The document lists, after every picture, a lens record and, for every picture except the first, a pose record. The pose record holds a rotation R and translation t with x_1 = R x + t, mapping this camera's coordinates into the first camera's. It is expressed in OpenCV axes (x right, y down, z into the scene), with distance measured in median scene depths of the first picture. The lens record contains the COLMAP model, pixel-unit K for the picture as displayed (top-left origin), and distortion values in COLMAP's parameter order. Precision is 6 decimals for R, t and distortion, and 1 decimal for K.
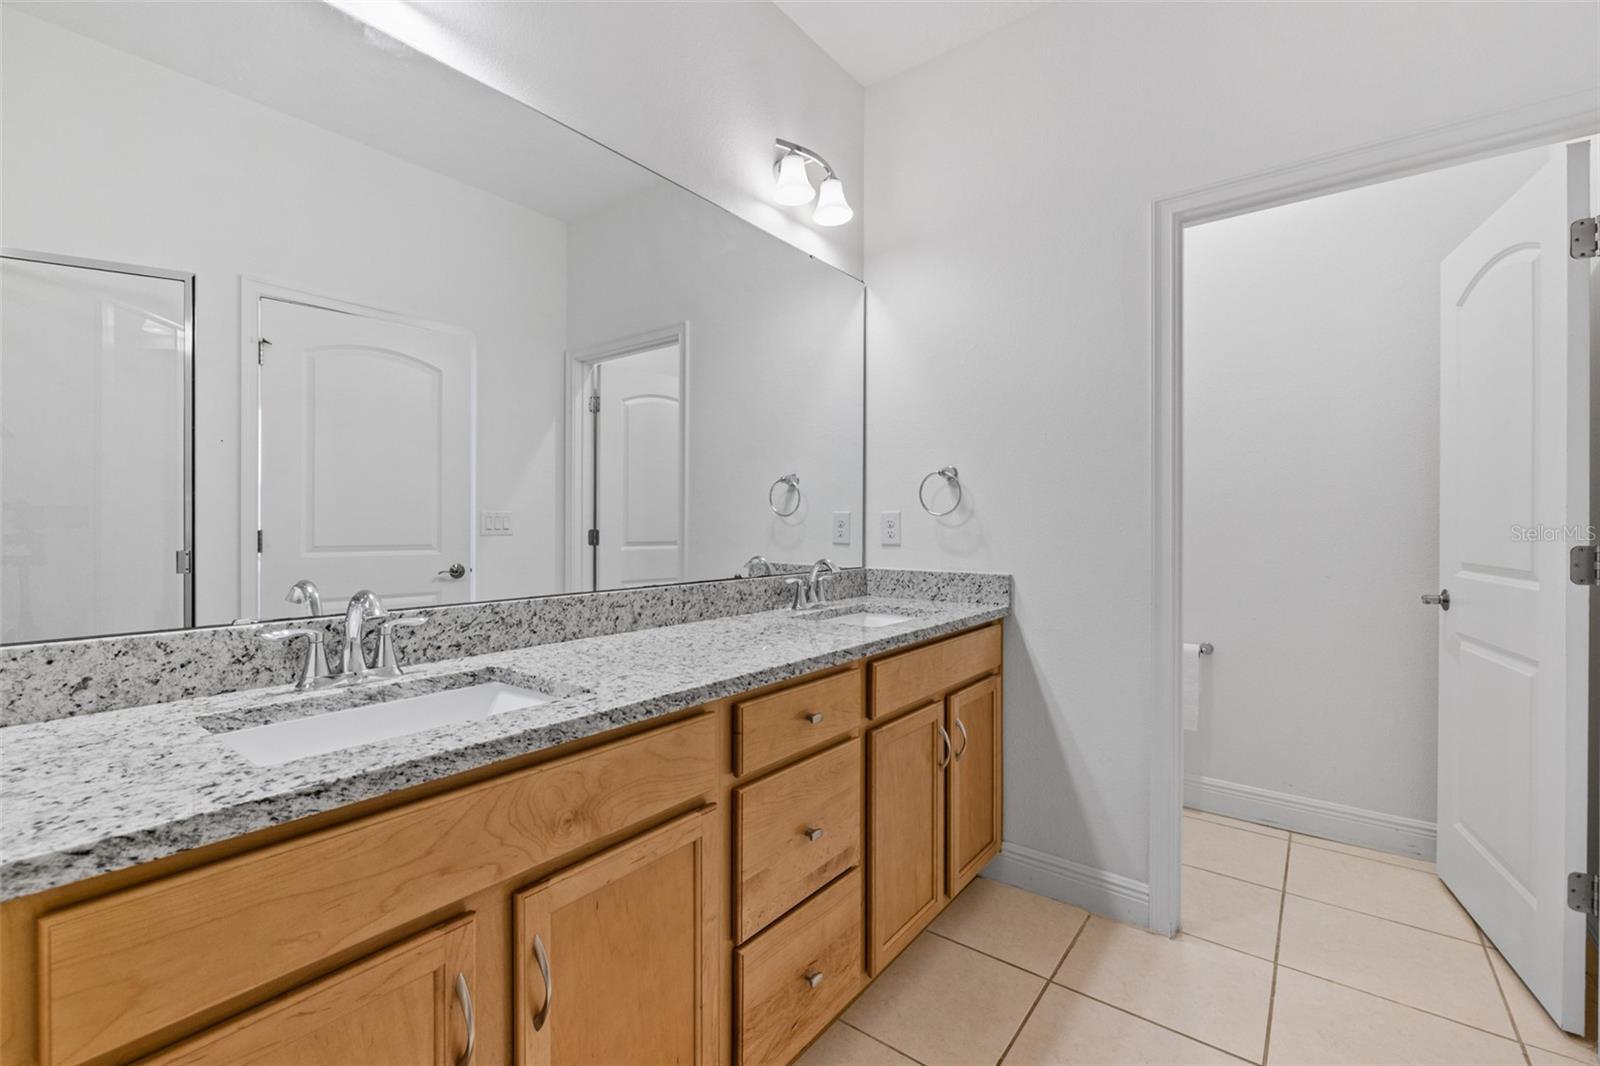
lens RADIAL K [[690.5, 0, 775.2], [0, 690.5, 519.7], [0, 0, 1]] dist [-0.002100, -0.000074]
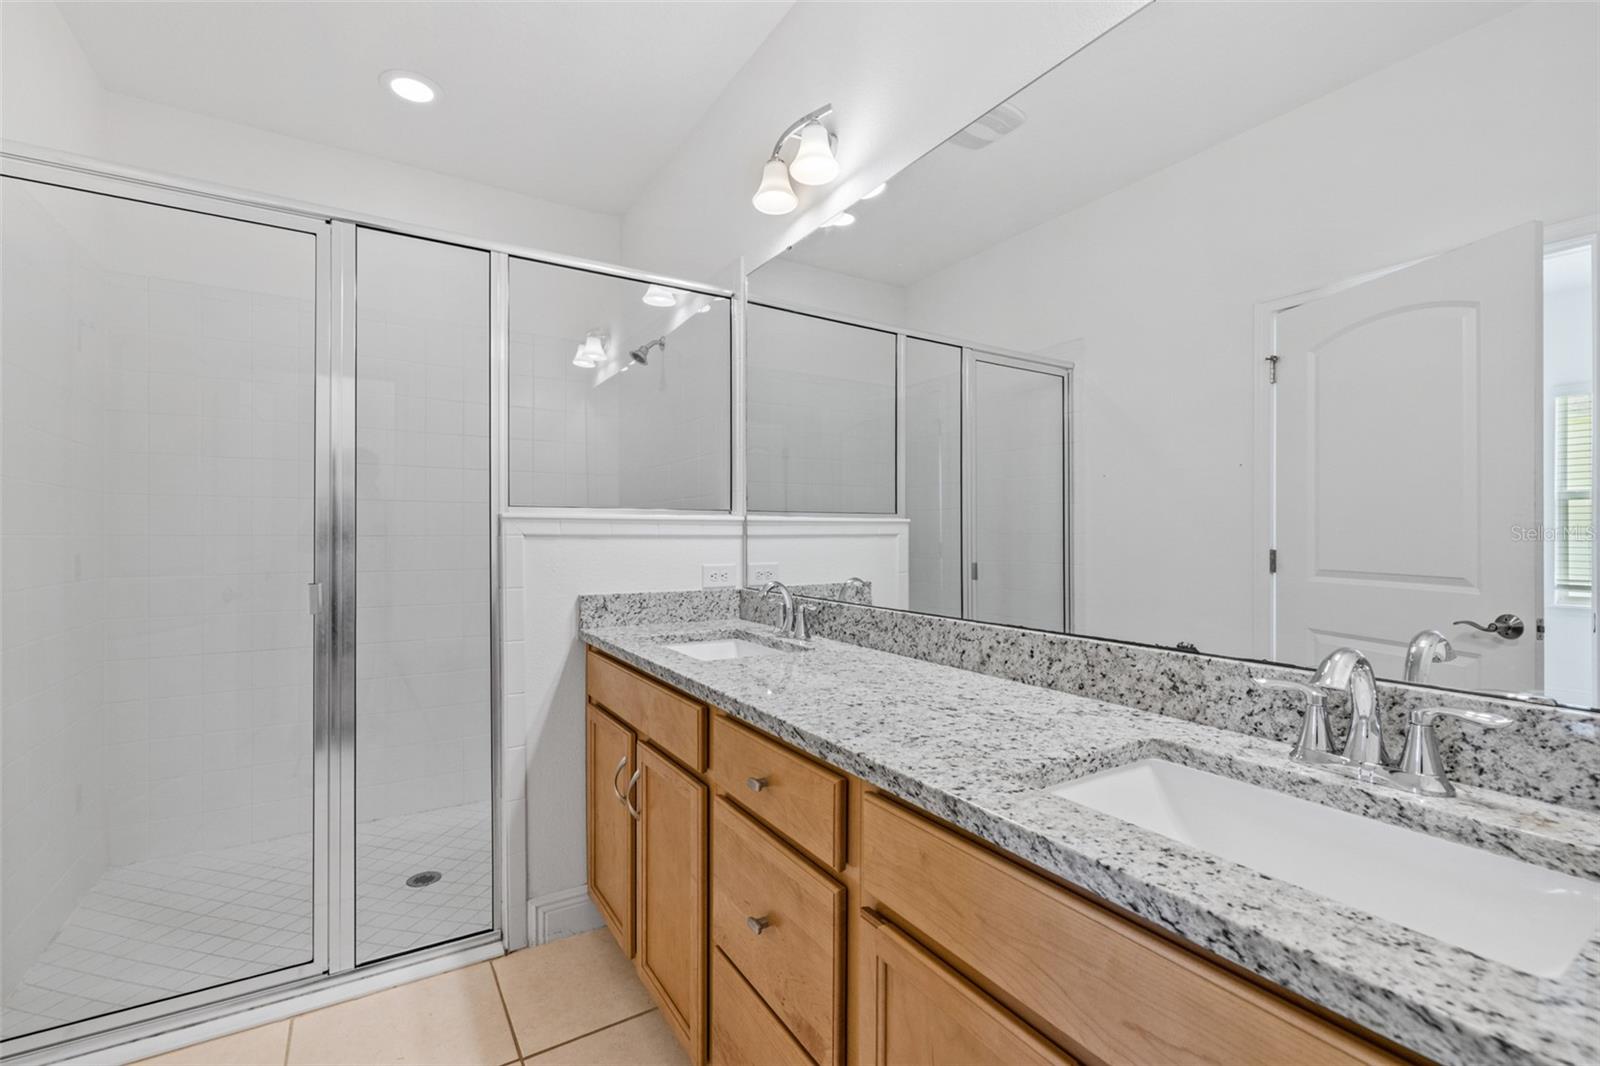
lens RADIAL K [[690.5, 0, 803.0], [0, 690.5, 538.3], [0, 0, 1]] dist [-0.002100, -0.000074]
pose [[-0.325858, -0.001083, -0.945418, 0.677407], [-0.000836, 0.999999, -0.000858, -0.001852], [0.945419, 0.000511, -0.325858, 1.101658]]
